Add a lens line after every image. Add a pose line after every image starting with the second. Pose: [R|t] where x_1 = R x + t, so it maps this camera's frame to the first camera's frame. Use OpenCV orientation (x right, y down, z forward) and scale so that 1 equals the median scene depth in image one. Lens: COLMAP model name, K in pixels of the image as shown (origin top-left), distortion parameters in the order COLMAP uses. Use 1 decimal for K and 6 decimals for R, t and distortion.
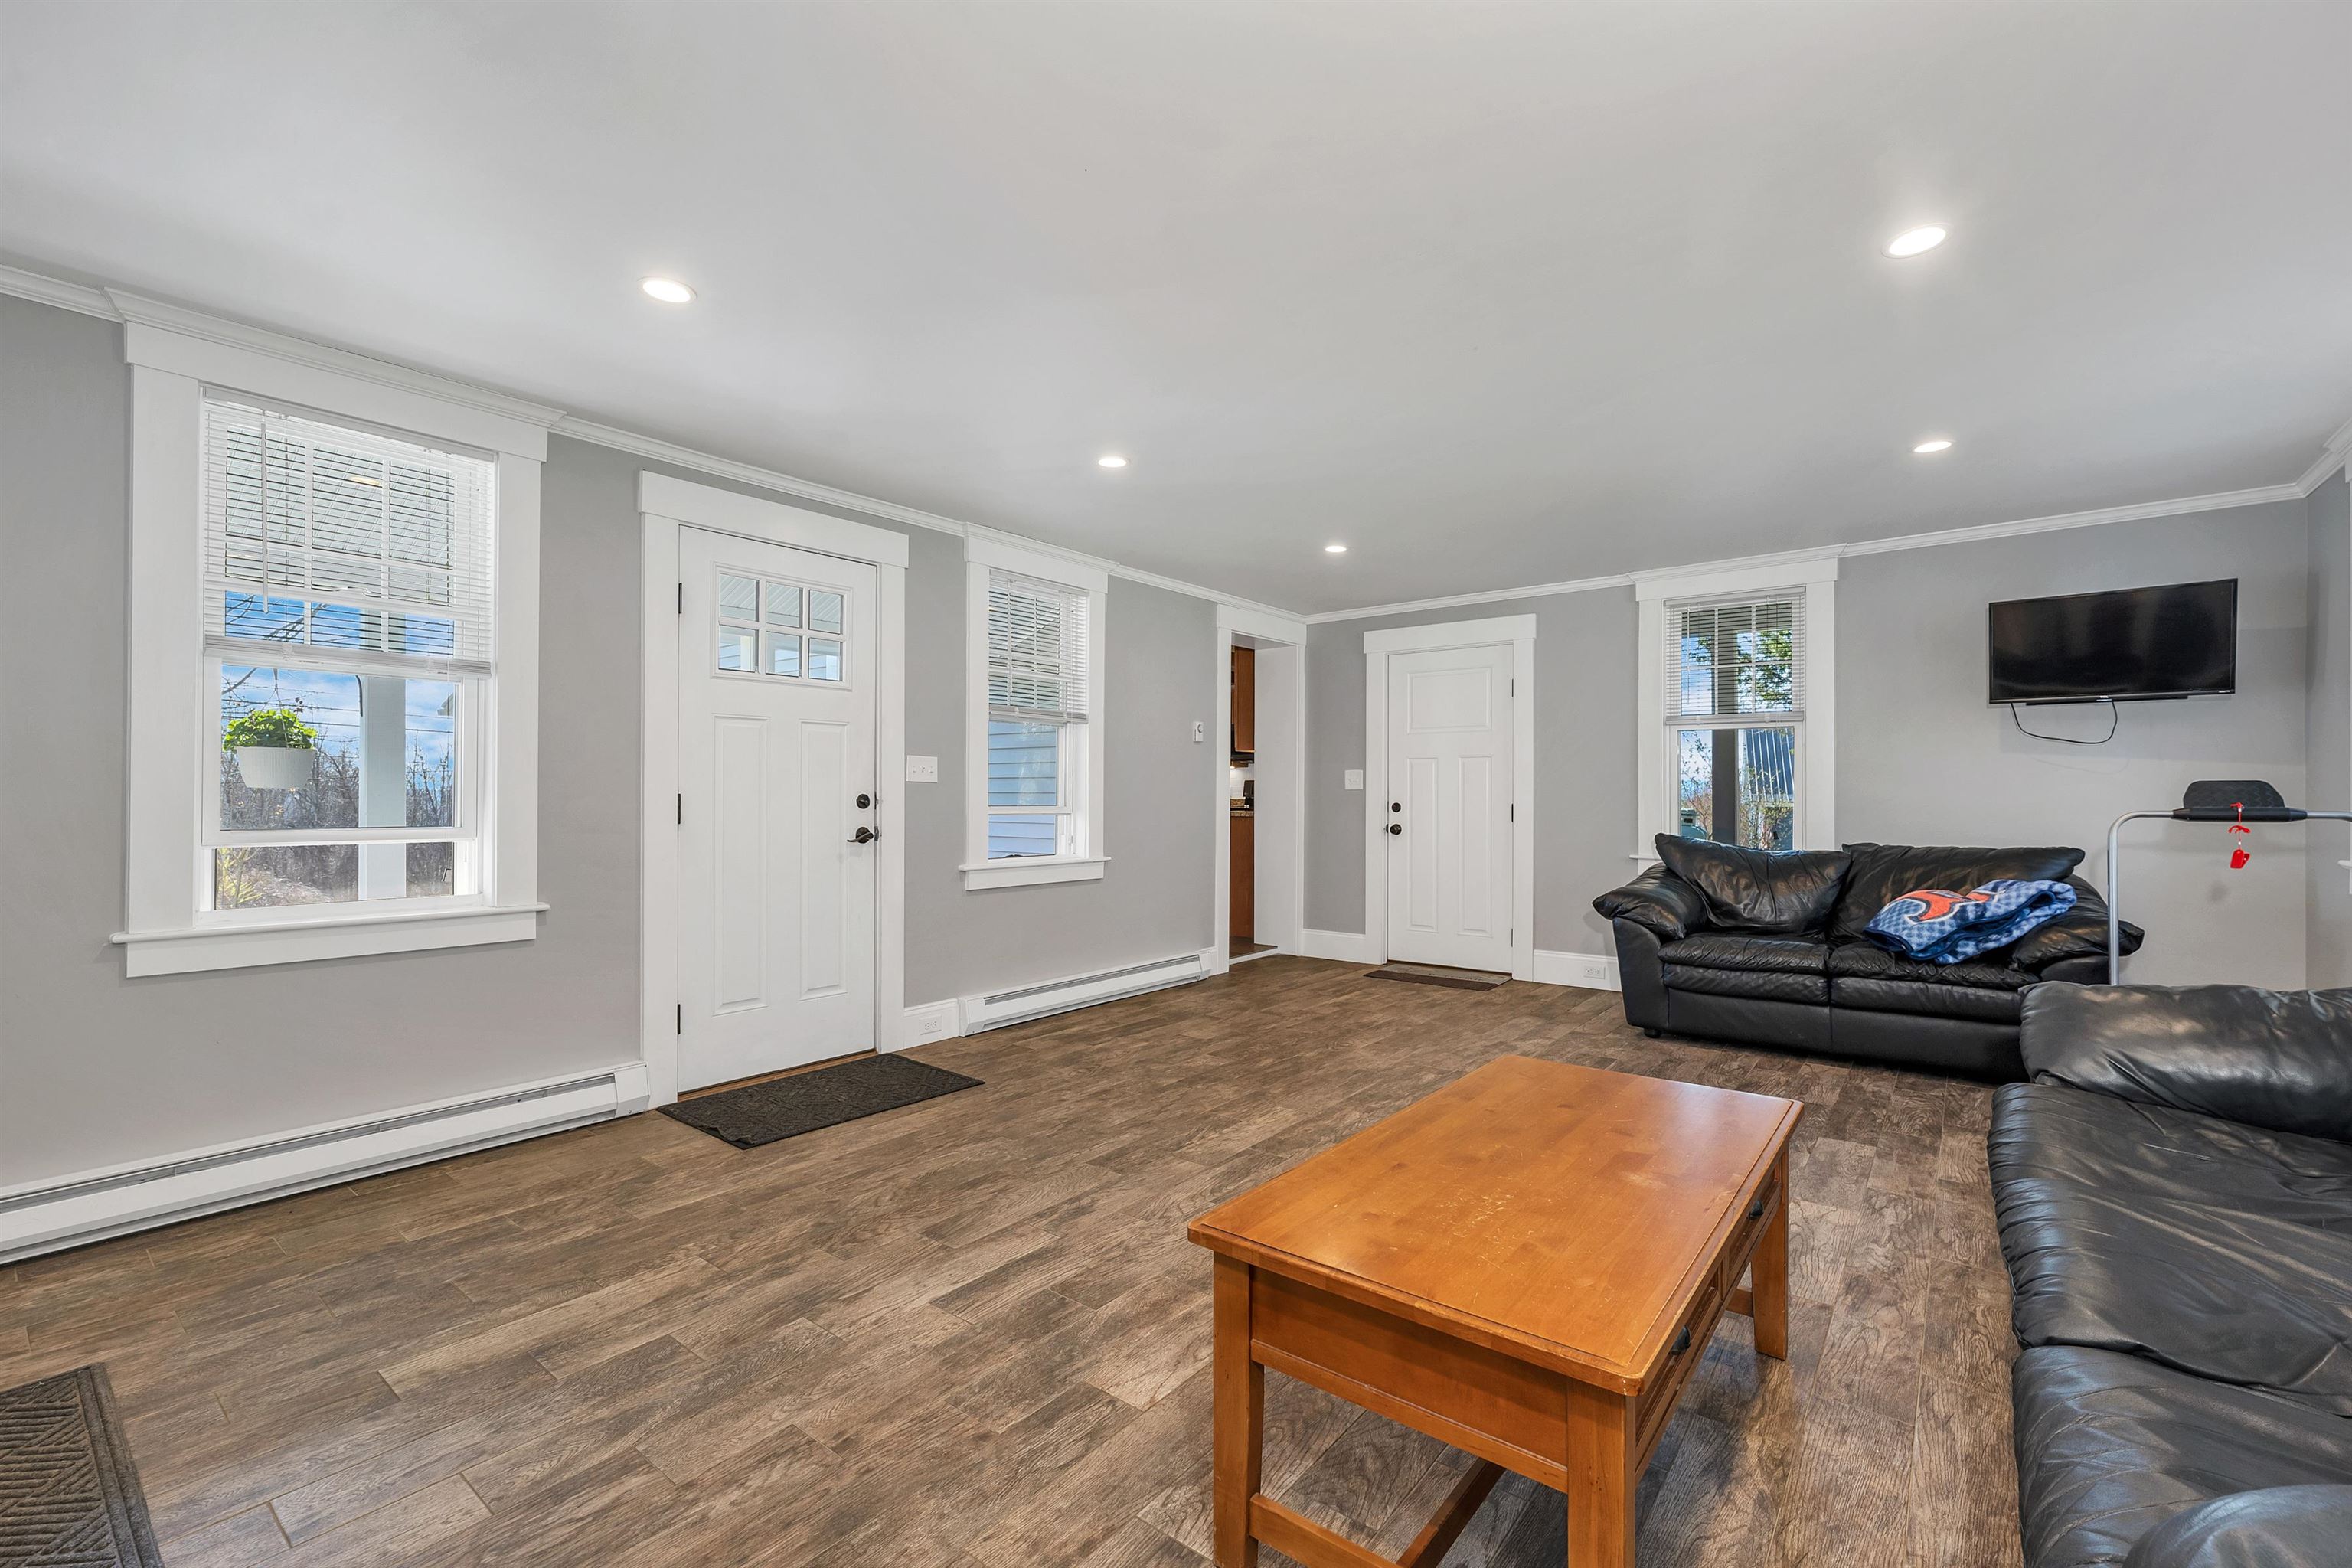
lens RADIAL K [[1001.7, 0, 1184.1], [0, 1001.7, 804.1], [0, 0, 1]] dist [0.002714, -0.000343]
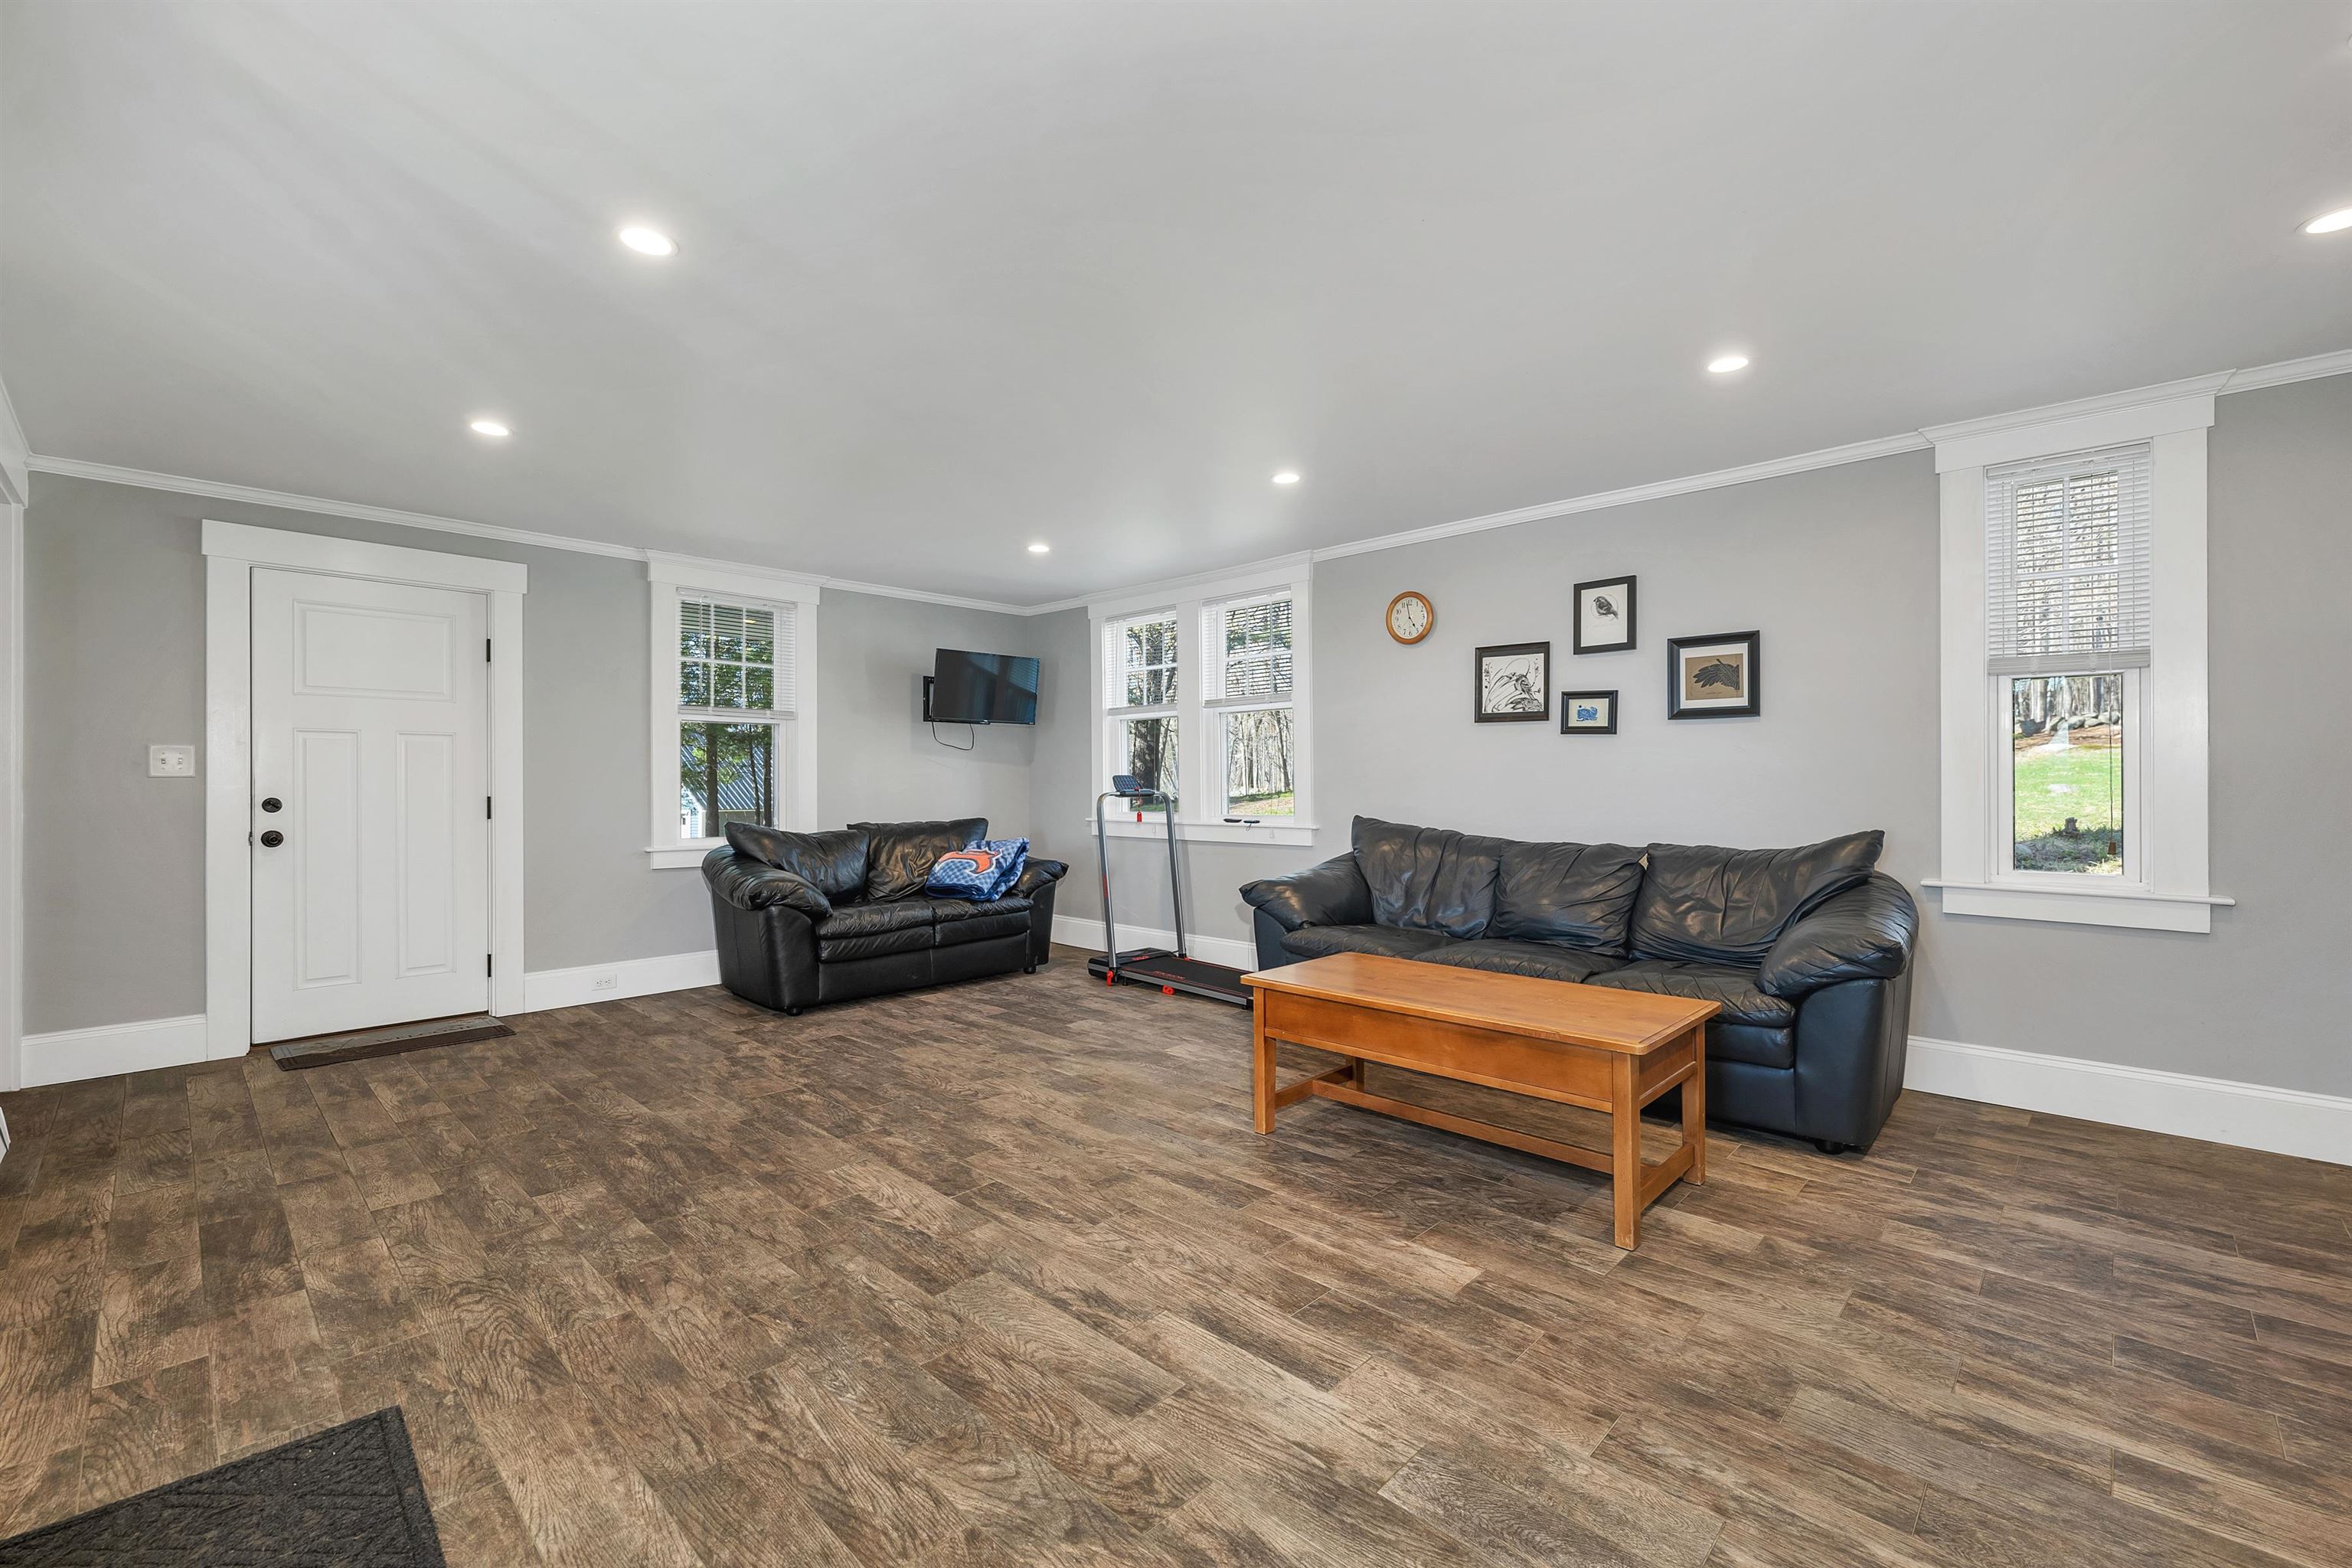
lens RADIAL K [[990.3, 0, 1176.0], [0, 990.3, 784.0], [0, 0, 1]] dist [-0.000022, 0.000011]
pose [[0.090878, -0.000309, 0.995862, -0.674751], [0.013387, 0.999910, -0.000911, -0.003449], [-0.995772, 0.013414, 0.090874, 0.651719]]
